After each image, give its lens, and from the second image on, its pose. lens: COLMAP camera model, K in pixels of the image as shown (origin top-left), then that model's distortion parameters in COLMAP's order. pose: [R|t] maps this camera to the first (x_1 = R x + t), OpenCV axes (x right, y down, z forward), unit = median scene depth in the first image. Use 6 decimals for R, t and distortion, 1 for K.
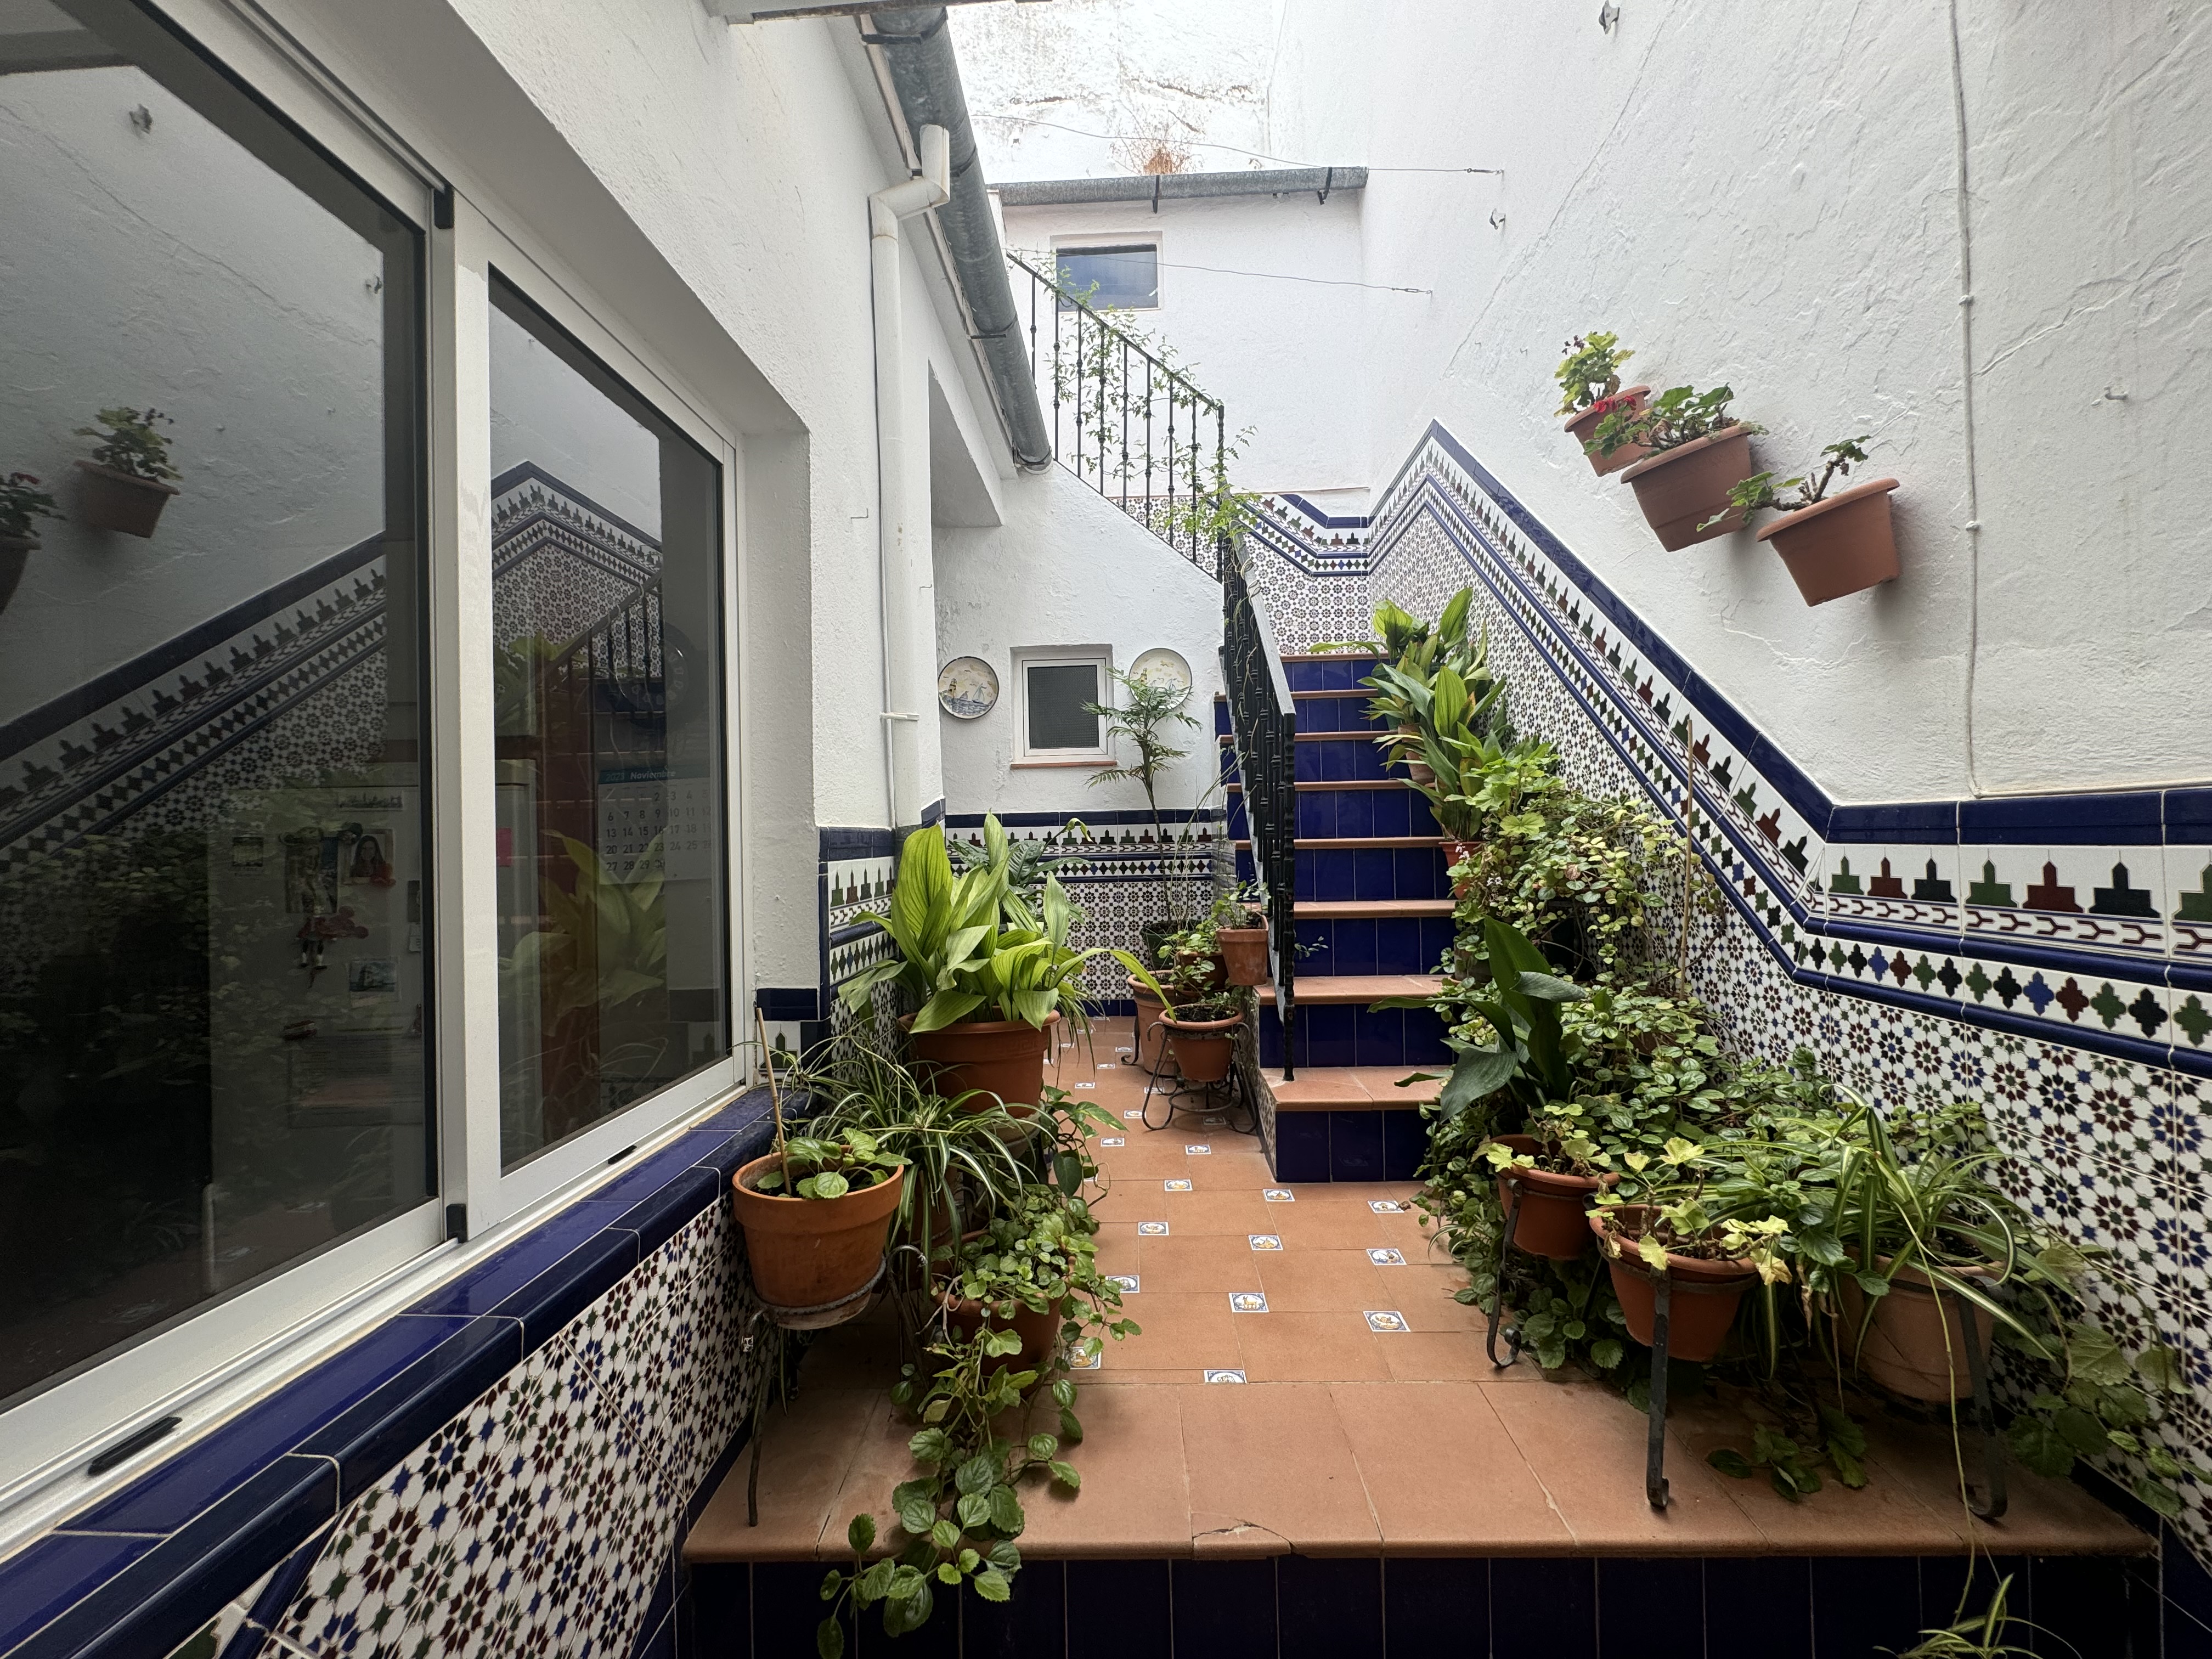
lens RADIAL K [[887.3, 0, 1106.8], [0, 887.3, 832.2], [0, 0, 1]] dist [0.001762, 0.001269]
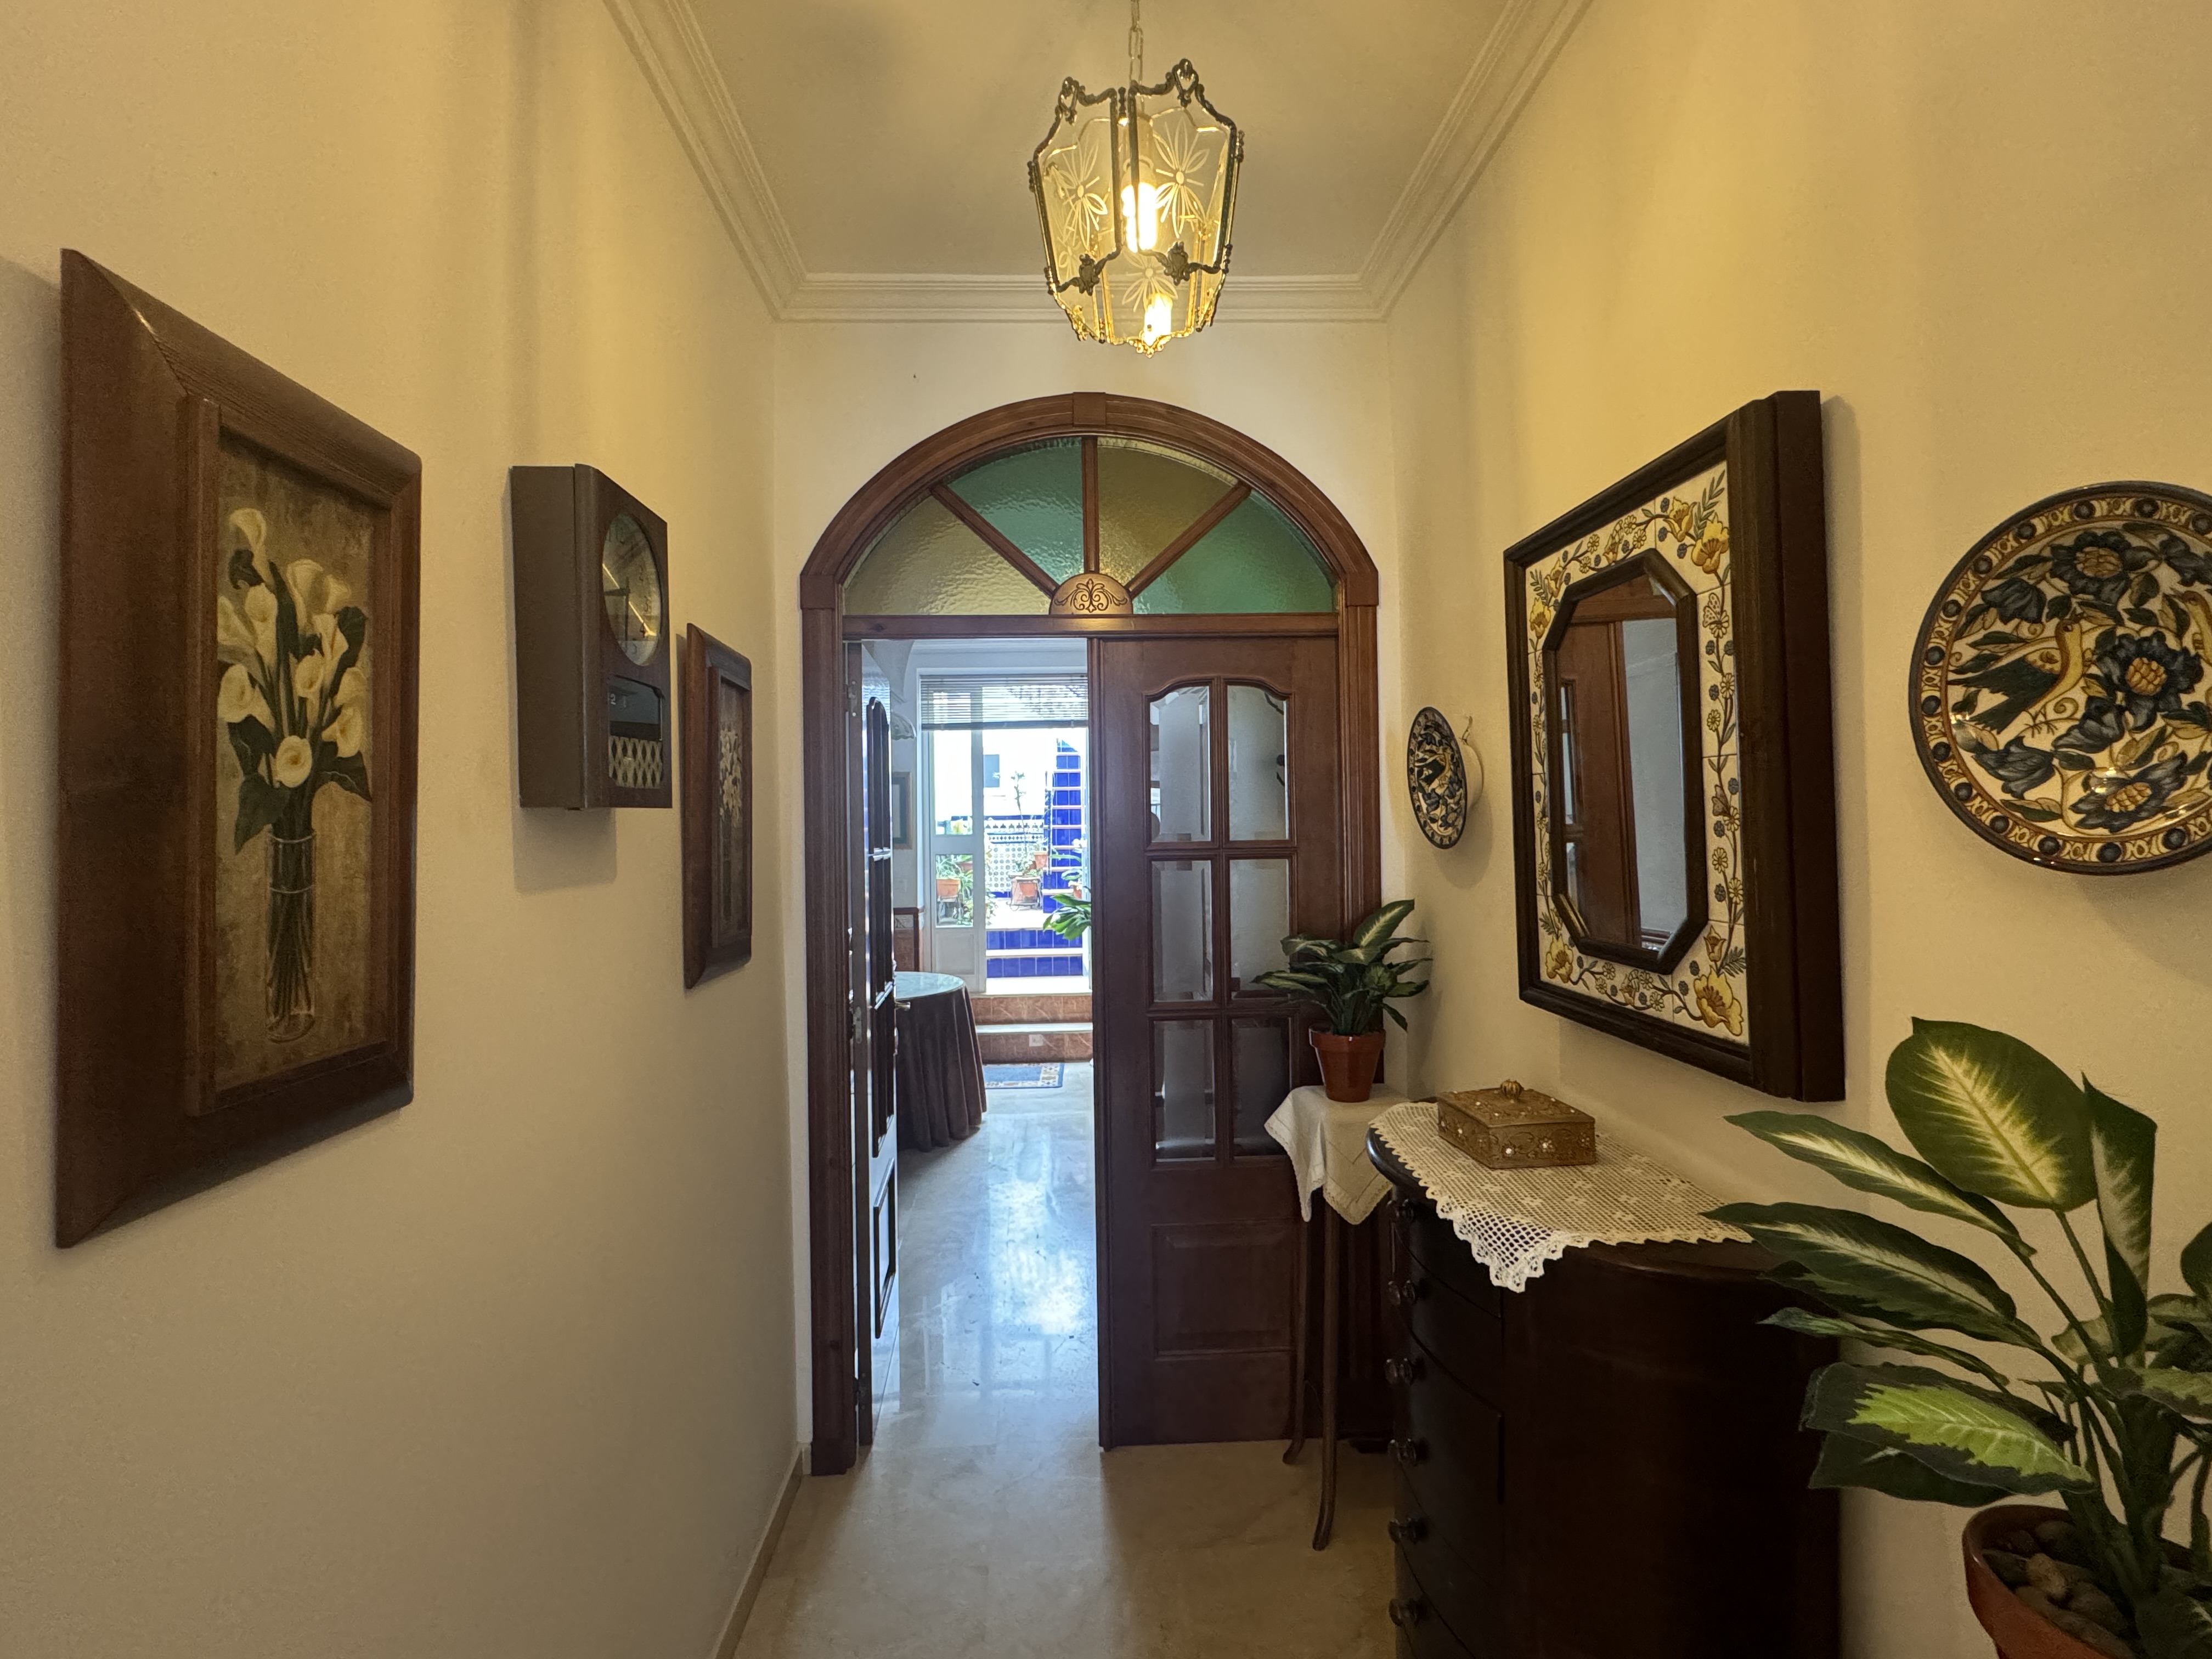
lens RADIAL K [[959.0, 0, 1096.5], [0, 959.0, 814.3], [0, 0, 1]] dist [-0.004957, 0.000389]
pose [[0.997154, 0.004400, 0.075264, 0.140346], [-0.003103, 0.999845, -0.017343, 0.047749], [-0.075328, 0.017060, 0.997013, -4.089449]]
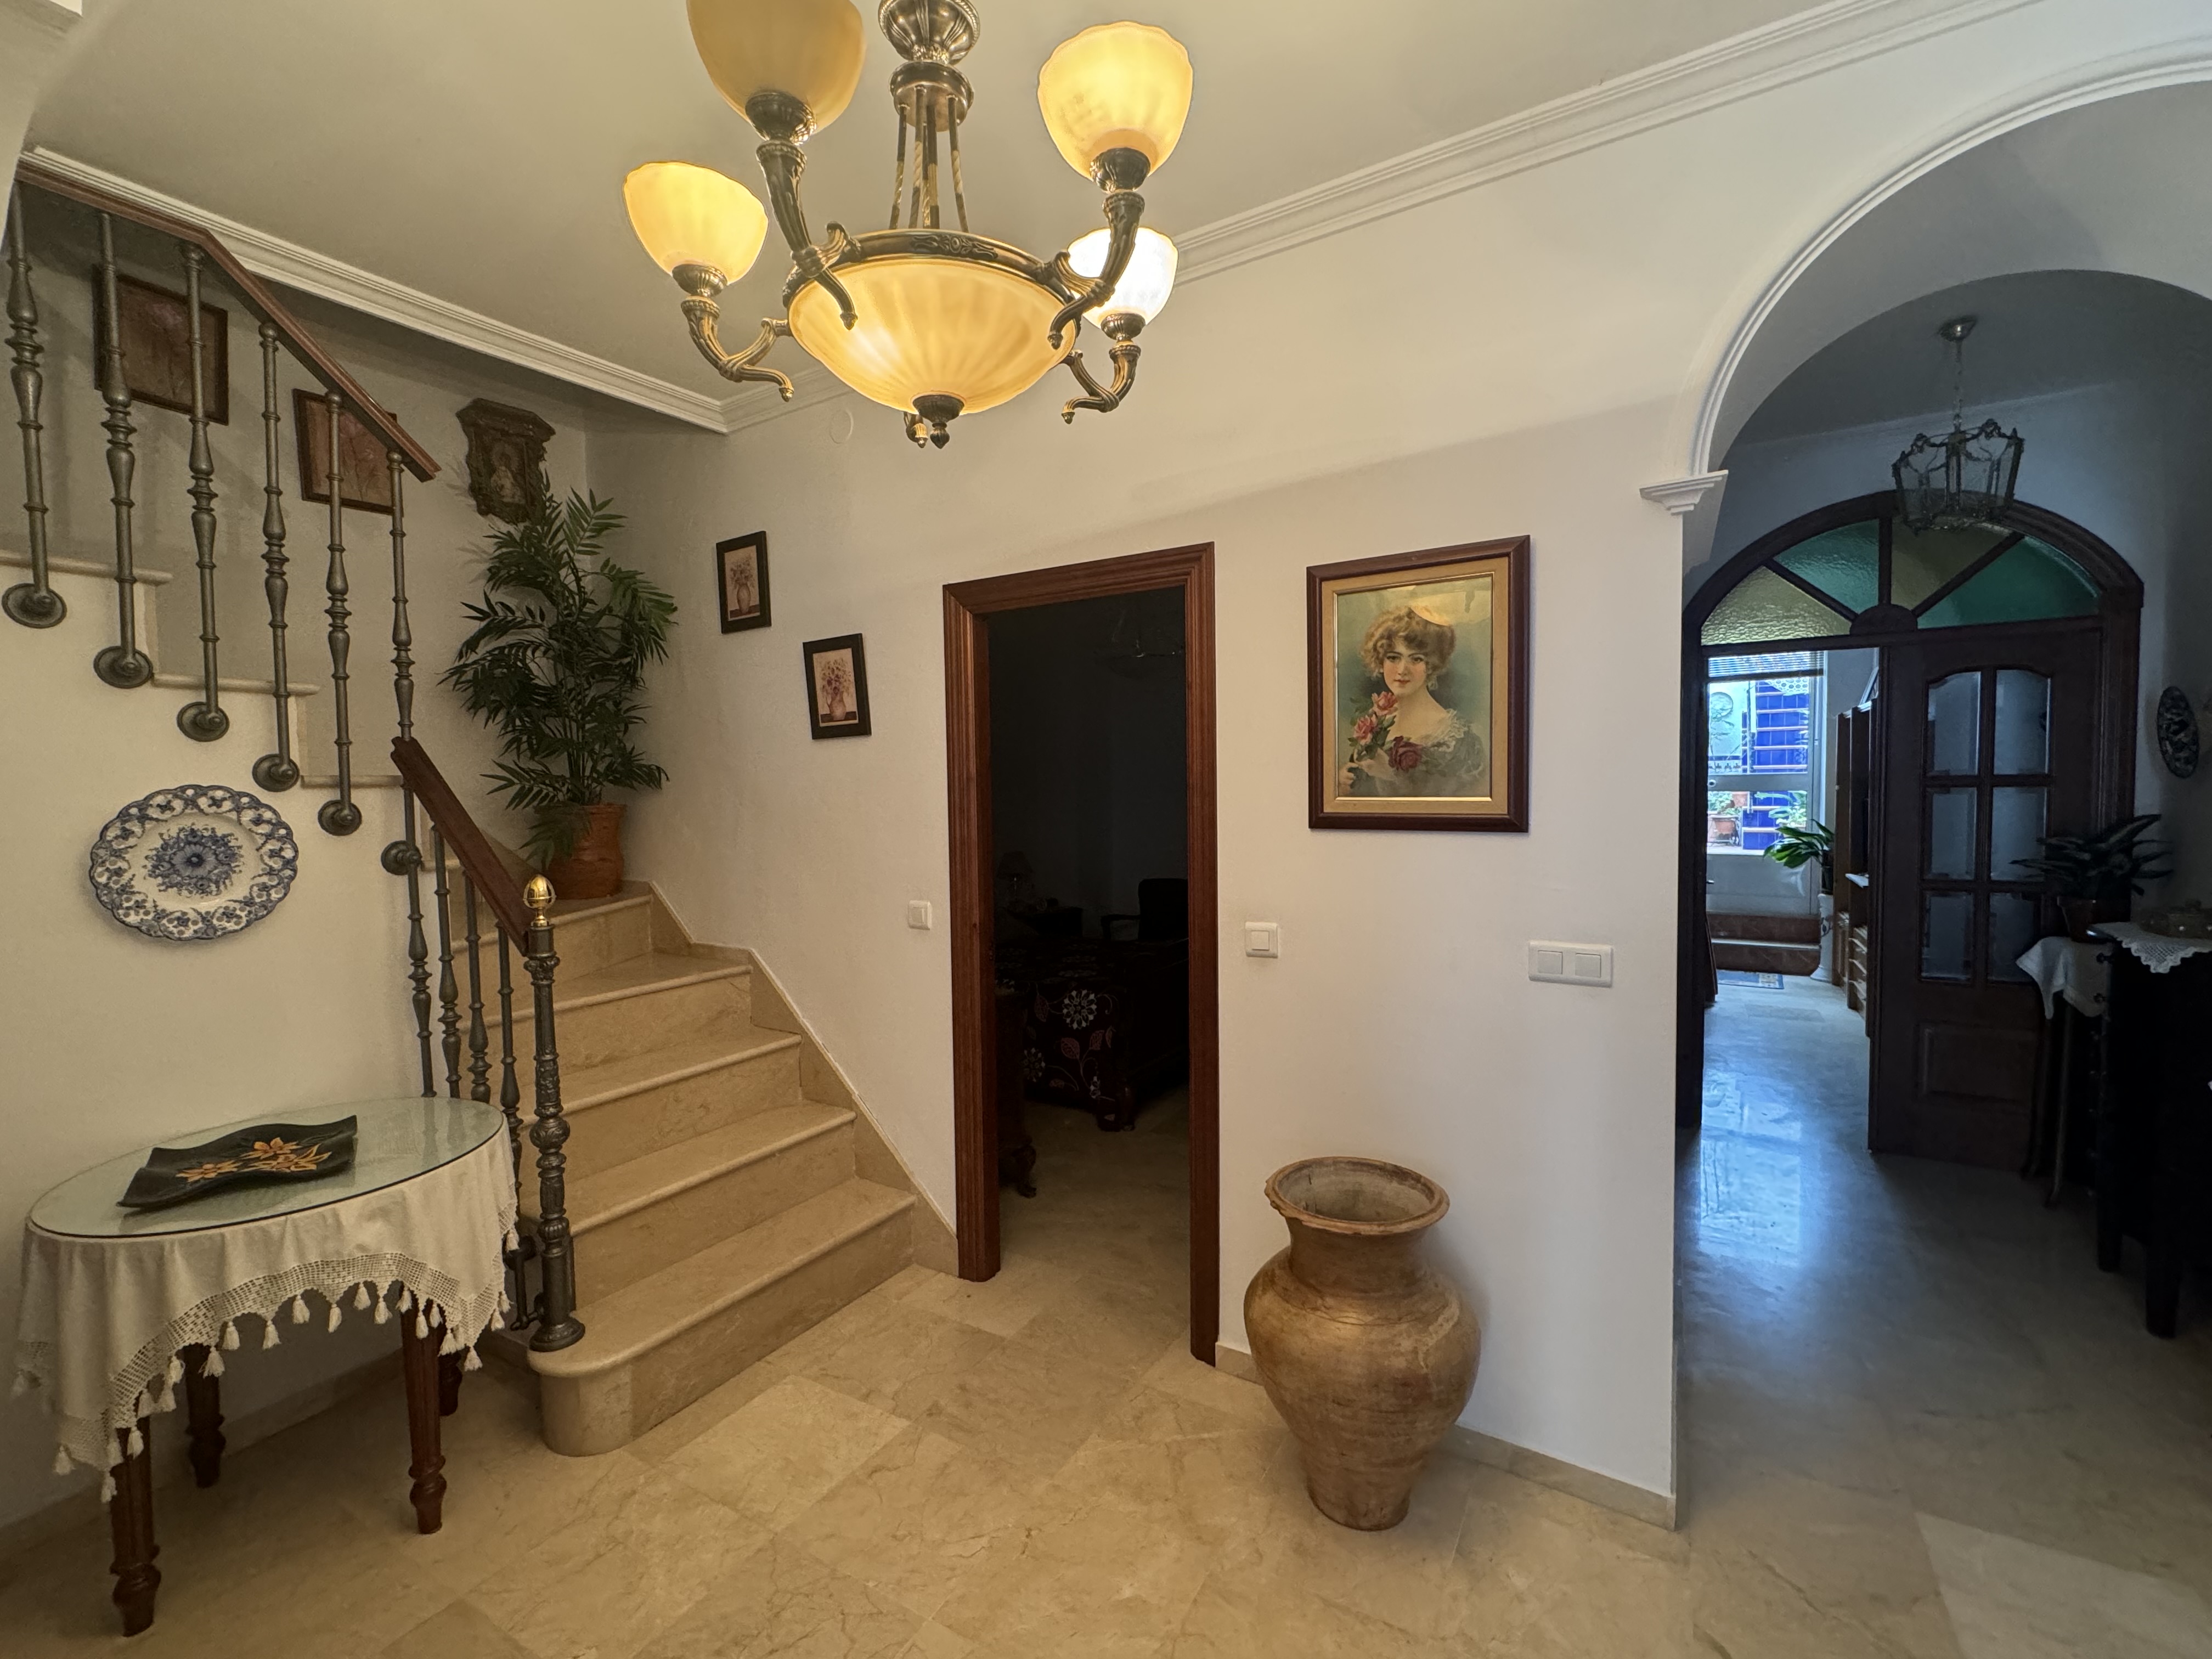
lens RADIAL K [[959.0, 0, 1107.3], [0, 959.0, 823.6], [0, 0, 1]] dist [-0.004957, 0.000389]
pose [[0.865727, 0.026942, -0.499791, -0.182579], [-0.000174, 0.998566, 0.053528, 0.056815], [0.500516, -0.046253, 0.864491, -5.446923]]
